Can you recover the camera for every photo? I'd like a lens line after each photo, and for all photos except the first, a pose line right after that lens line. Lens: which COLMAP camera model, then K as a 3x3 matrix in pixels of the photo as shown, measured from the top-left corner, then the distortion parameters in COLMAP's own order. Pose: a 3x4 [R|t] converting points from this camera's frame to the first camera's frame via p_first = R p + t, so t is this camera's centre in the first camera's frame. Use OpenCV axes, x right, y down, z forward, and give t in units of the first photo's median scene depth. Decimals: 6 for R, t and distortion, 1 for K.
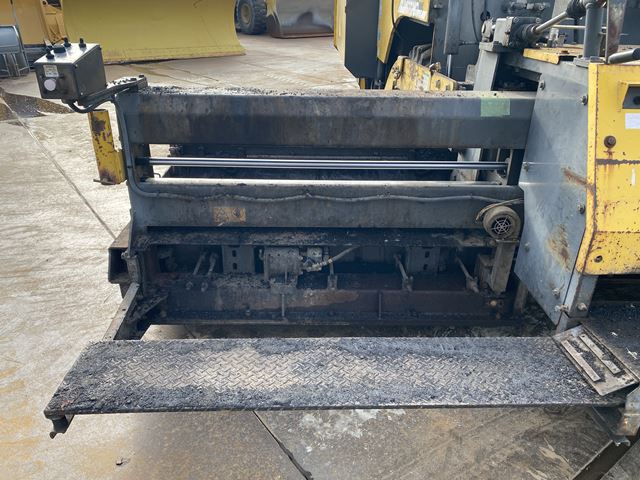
lens RADIAL K [[485.2, 0, 322.8], [0, 485.2, 238.3], [0, 0, 1]] dist [0.040233, -0.047891]
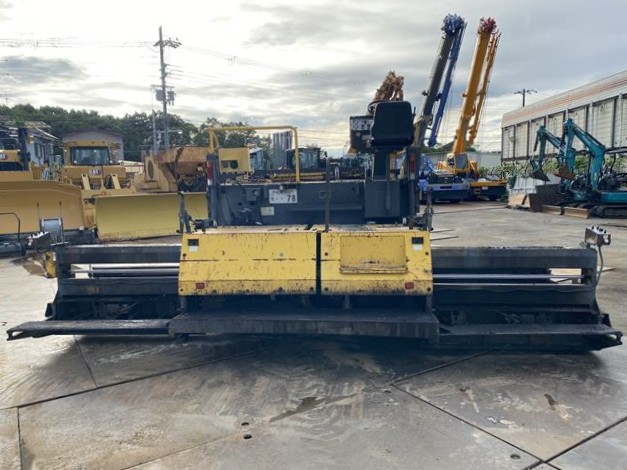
lens RADIAL K [[475.4, 0, 315.3], [0, 475.4, 230.8], [0, 0, 1]] dist [0.040233, -0.047891]
pose [[0.997163, -0.026953, -0.070289, 1.188941], [0.000730, 0.937124, -0.348996, 0.550385], [0.075275, 0.347954, 0.934485, -1.436823]]
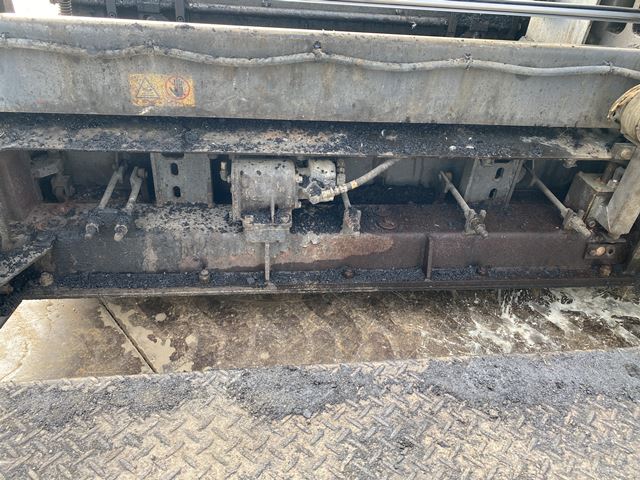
lens RADIAL K [[485.2, 0, 319.3], [0, 485.2, 242.2], [0, 0, 1]] dist [0.040233, -0.047891]
pose [[0.993989, -0.010199, 0.108999, -0.083836], [-0.008899, 0.984829, 0.173299, 0.016179], [-0.109113, -0.173228, 0.978819, 0.445299]]
